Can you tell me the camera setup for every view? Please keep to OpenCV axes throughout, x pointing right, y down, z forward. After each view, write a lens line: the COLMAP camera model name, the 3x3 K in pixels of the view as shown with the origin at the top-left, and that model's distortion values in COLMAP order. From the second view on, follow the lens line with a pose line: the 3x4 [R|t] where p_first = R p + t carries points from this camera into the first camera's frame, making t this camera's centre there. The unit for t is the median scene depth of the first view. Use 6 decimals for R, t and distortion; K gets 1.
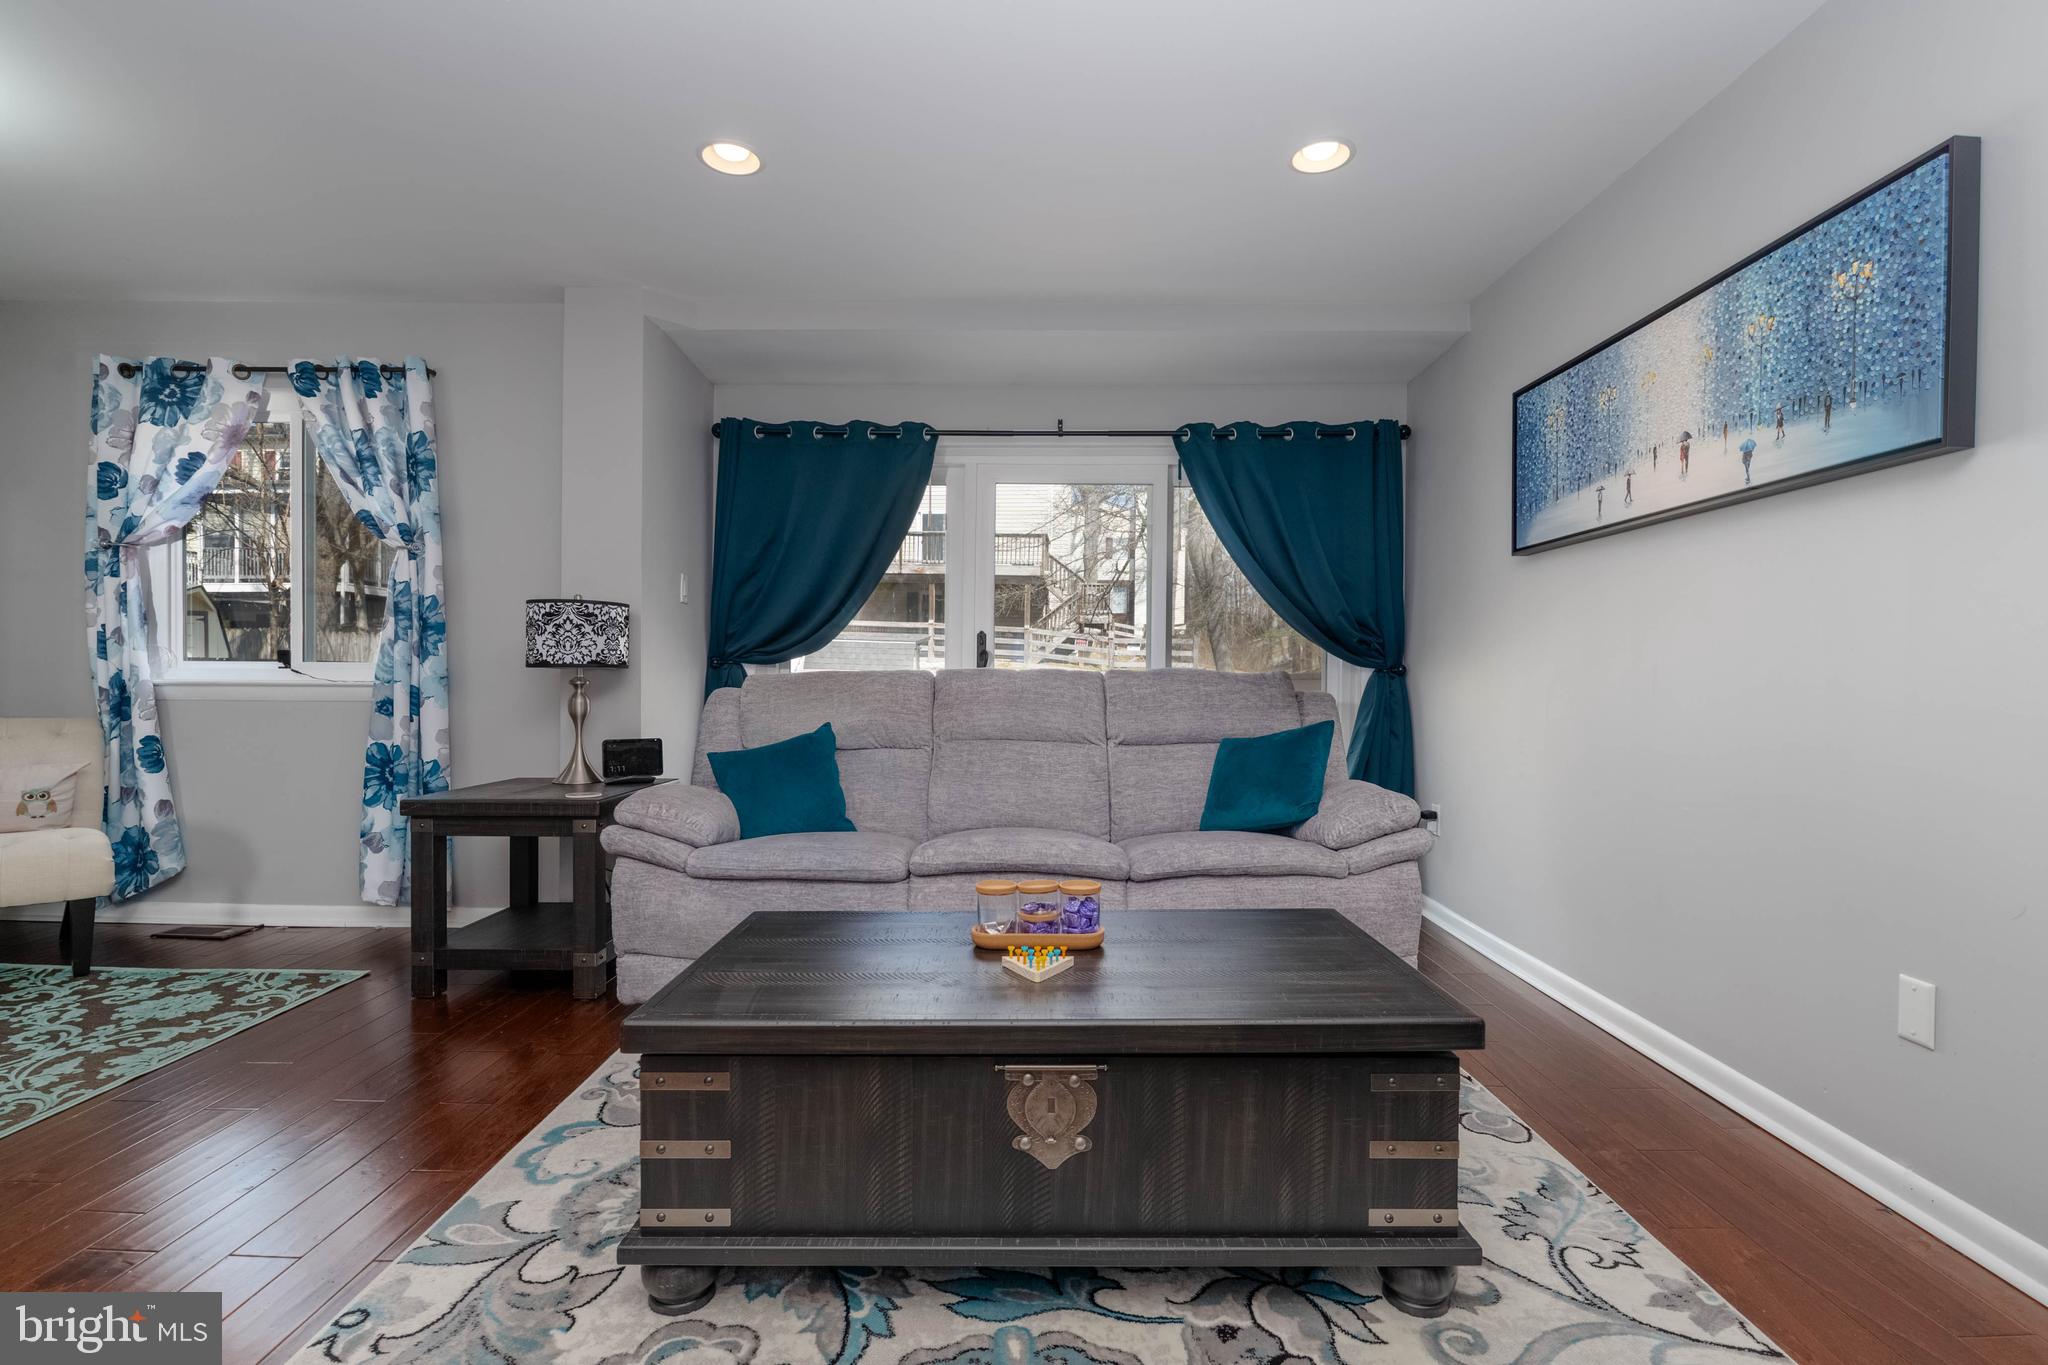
lens RADIAL K [[958.4, 0, 1030.8], [0, 958.4, 687.3], [0, 0, 1]] dist [-0.001104, -0.008645]
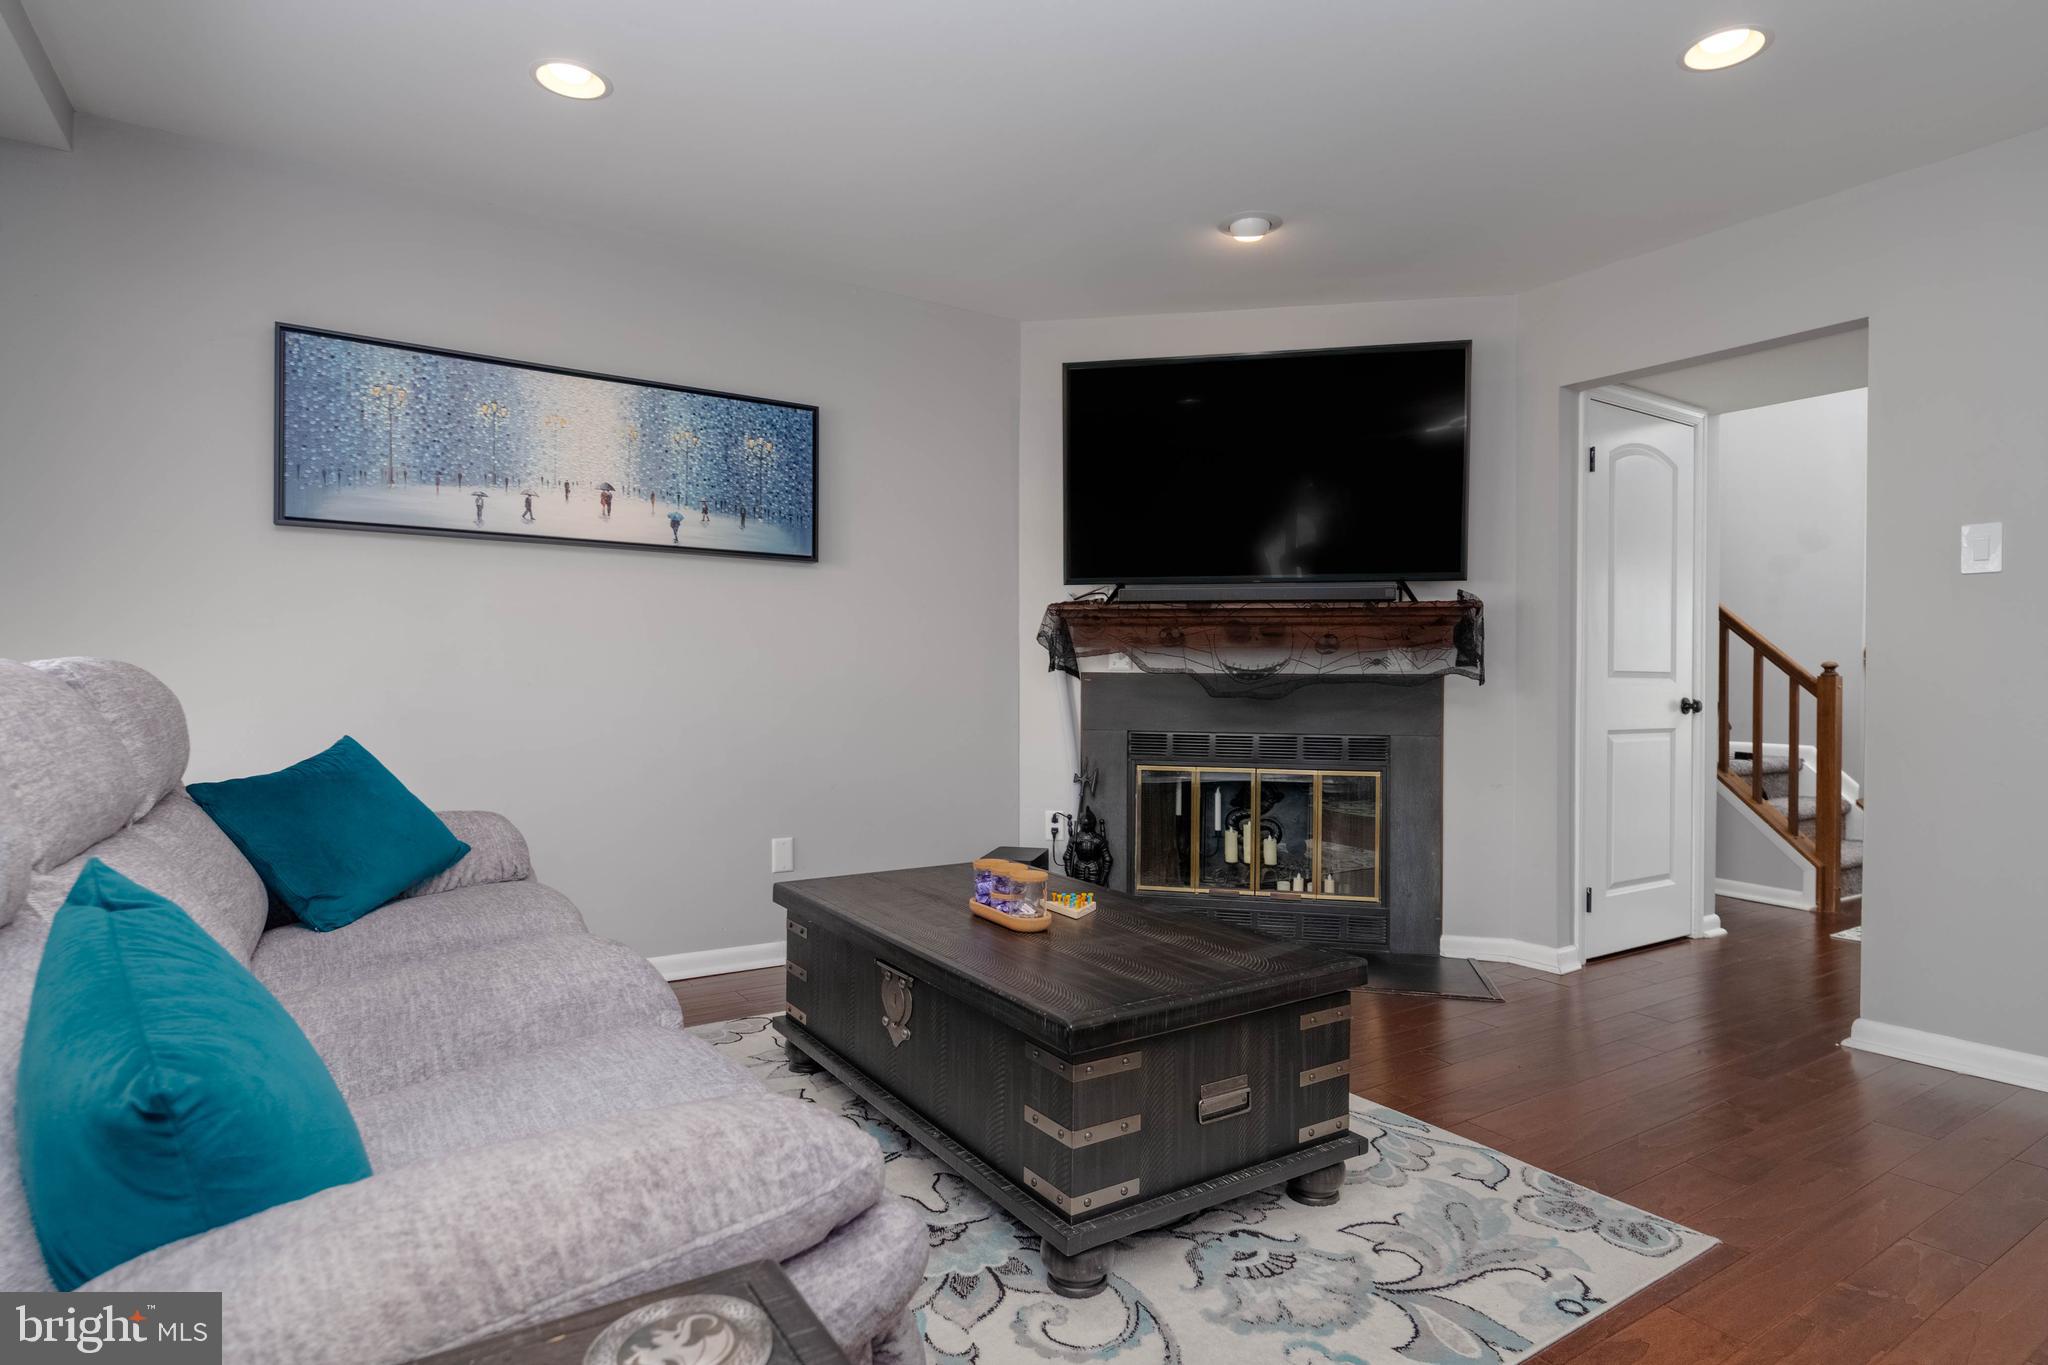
lens RADIAL K [[1083.4, 0, 1041.9], [0, 1083.4, 687.6], [0, 0, 1]] dist [0.000519, -0.000894]
pose [[-0.552748, -0.018422, 0.833145, -0.580885], [-0.003688, 0.999800, 0.019660, -0.017462], [-0.833341, 0.007794, -0.552705, 0.905070]]
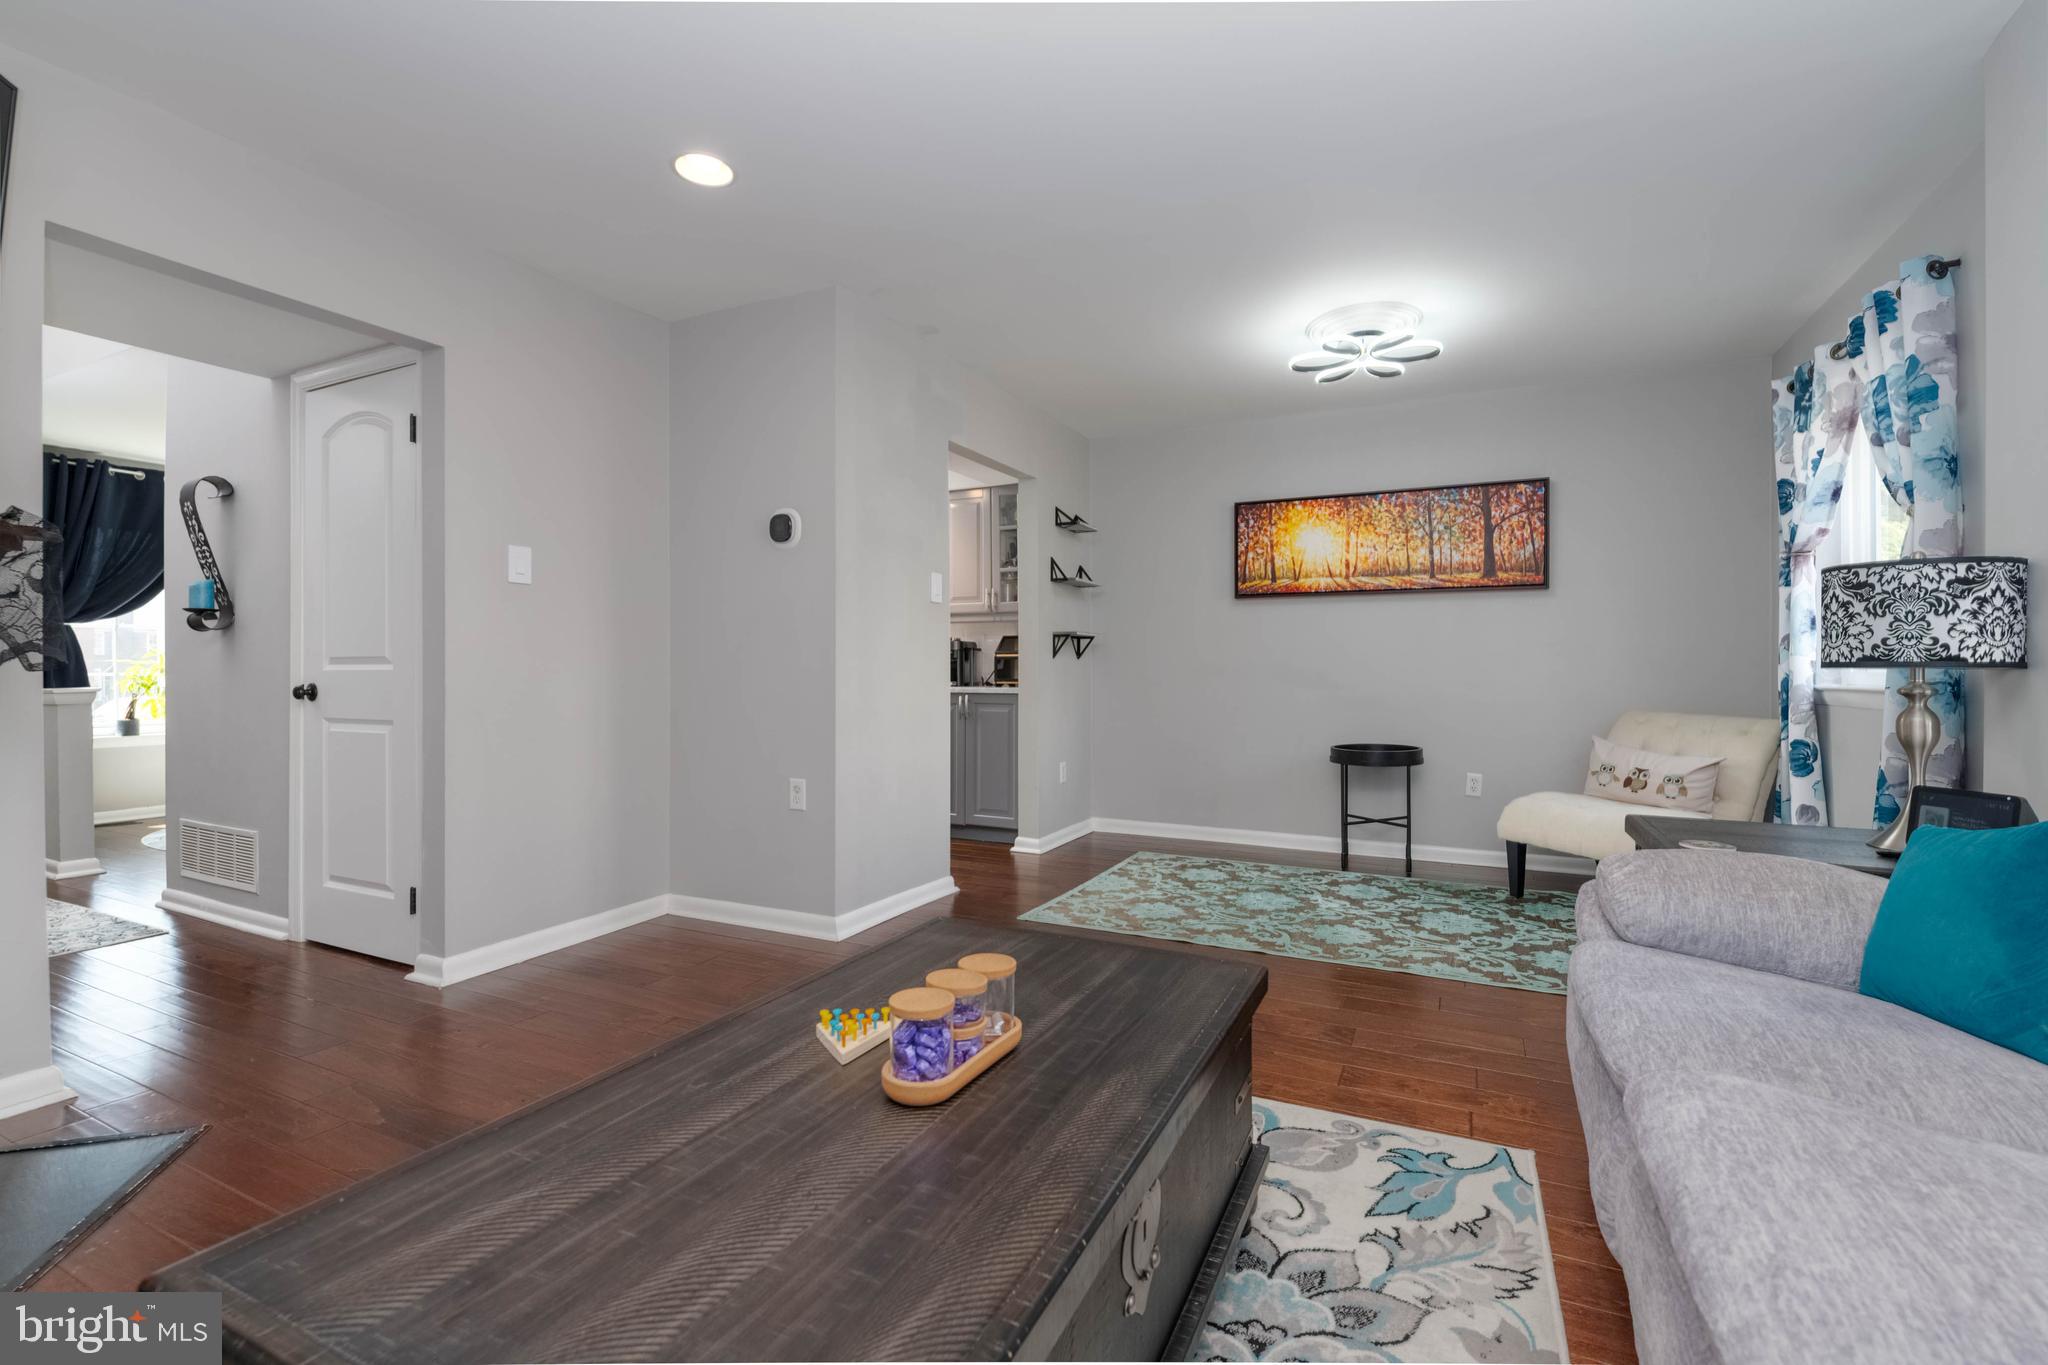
lens RADIAL K [[891.5, 0, 1024.7], [0, 891.5, 672.2], [0, 0, 1]] dist [-0.010914, -0.000692]
pose [[-0.443474, -0.007672, -0.896254, 0.300593], [-0.015548, 0.999879, -0.000865, -0.007735], [0.896152, 0.013552, -0.443539, 0.714685]]
